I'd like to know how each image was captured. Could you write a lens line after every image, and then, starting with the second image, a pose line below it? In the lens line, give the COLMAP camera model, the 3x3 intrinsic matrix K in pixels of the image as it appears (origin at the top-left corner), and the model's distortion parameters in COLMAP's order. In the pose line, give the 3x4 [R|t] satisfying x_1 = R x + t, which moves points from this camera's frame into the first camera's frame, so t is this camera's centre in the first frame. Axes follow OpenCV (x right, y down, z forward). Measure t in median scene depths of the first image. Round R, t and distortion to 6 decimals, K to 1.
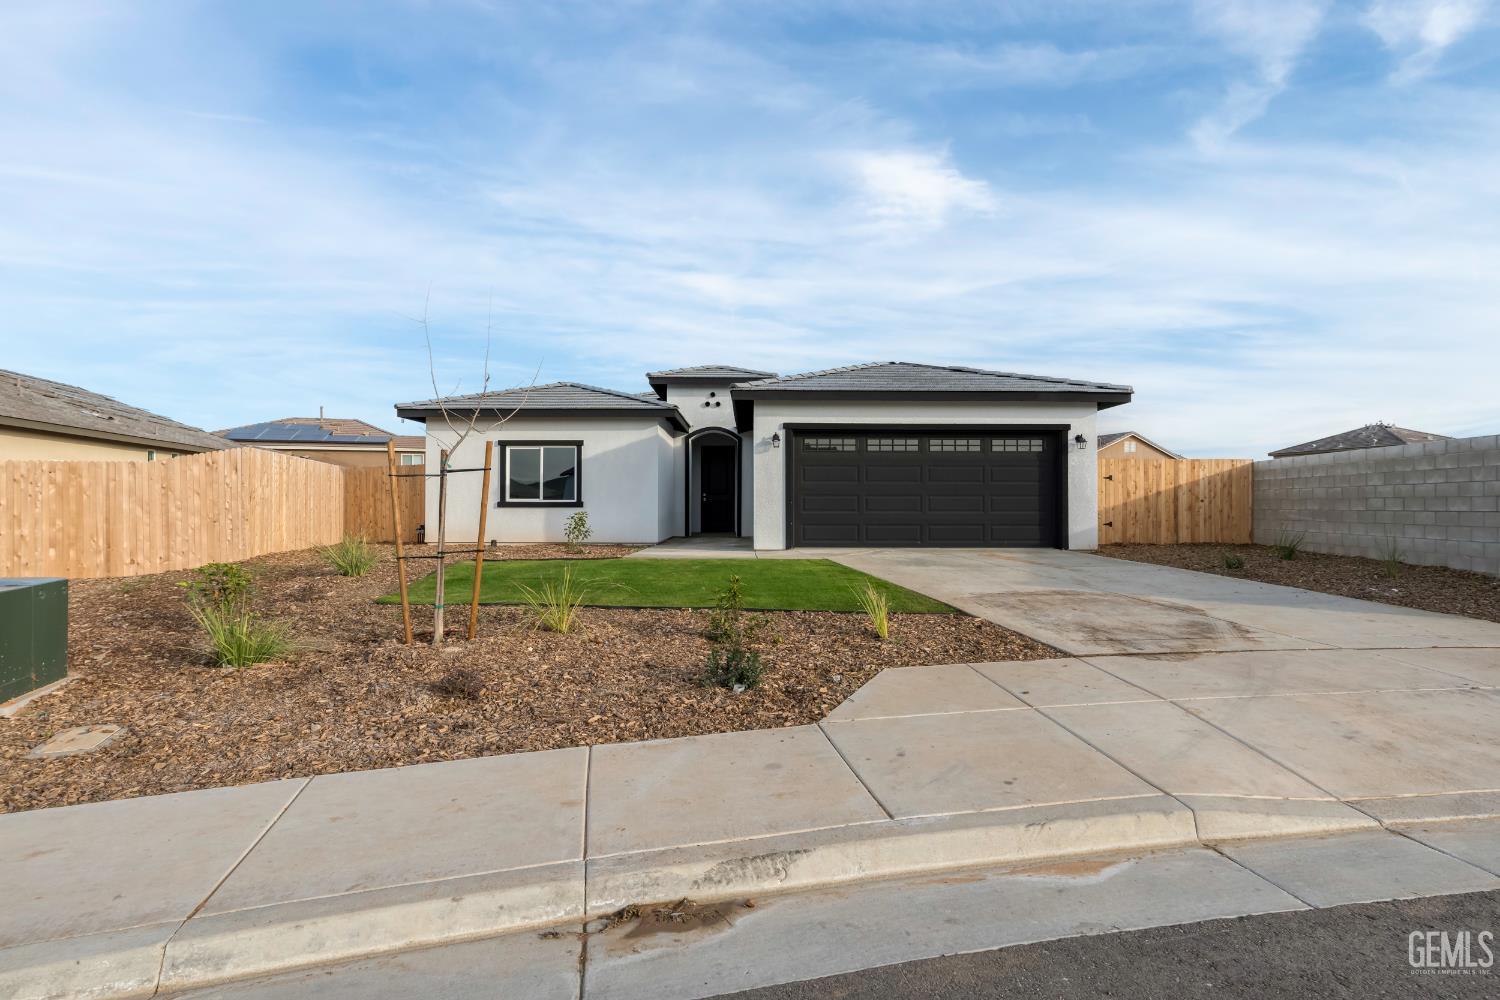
lens RADIAL K [[726.1, 0, 786.1], [0, 726.1, 500.4], [0, 0, 1]] dist [0.023702, 0.000072]
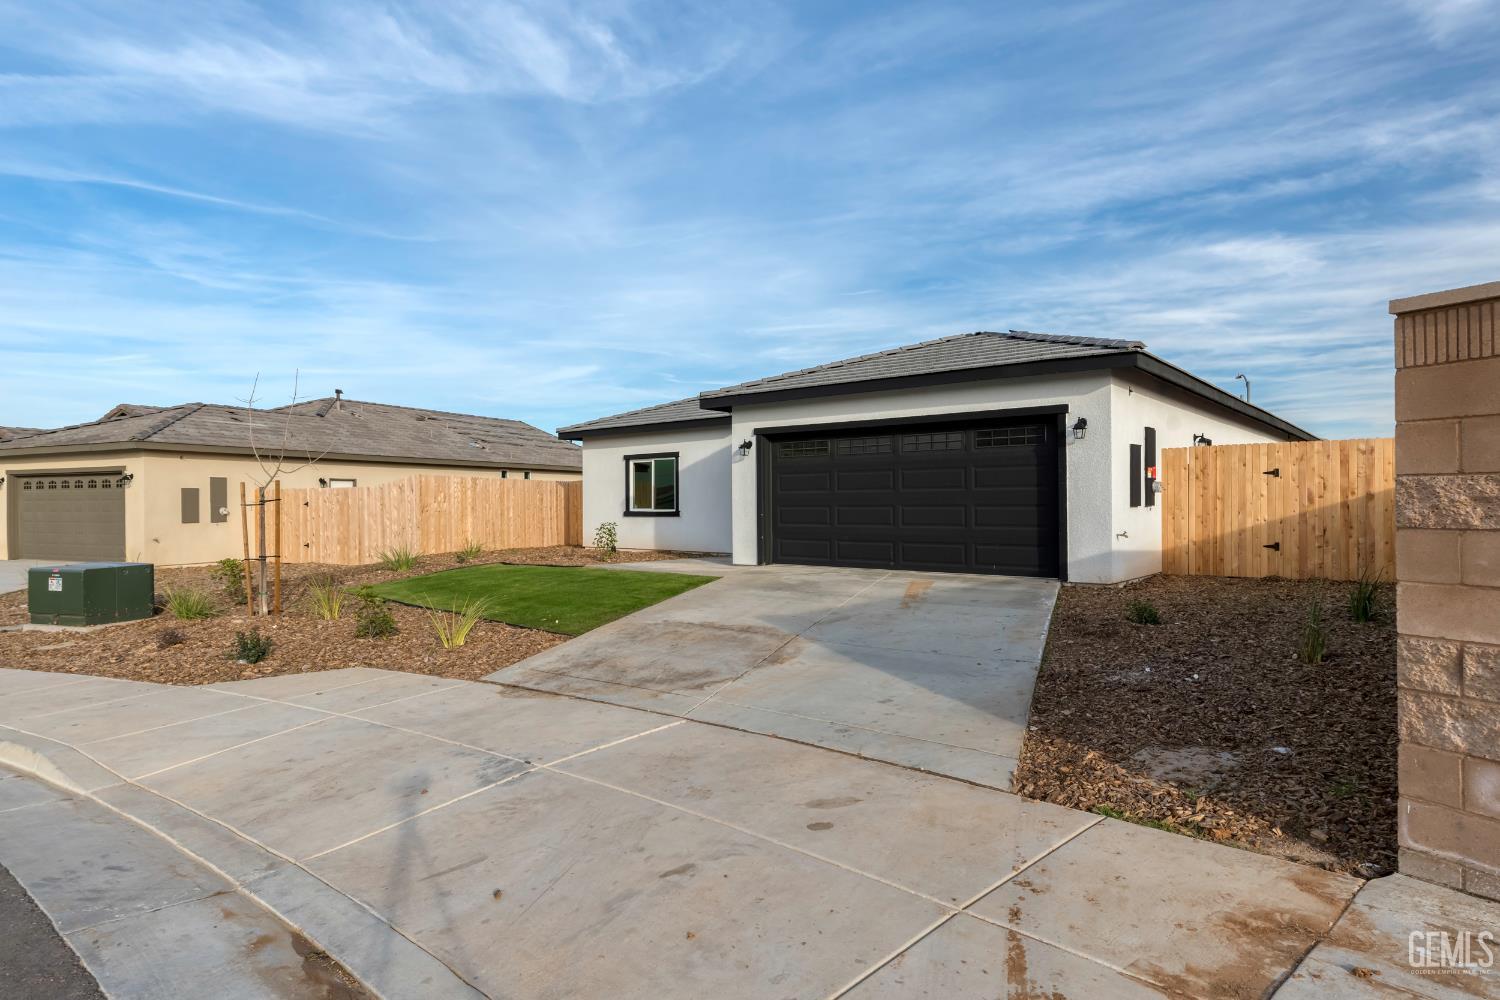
lens RADIAL K [[883.1, 0, 750.0], [0, 883.1, 500.0], [0, 0, 1]] dist [0.000661, -0.000064]
pose [[0.750518, -0.008472, -0.660796, 0.618776], [0.012887, 0.999915, 0.001817, -0.015148], [0.660725, -0.009879, 0.750563, 0.131519]]
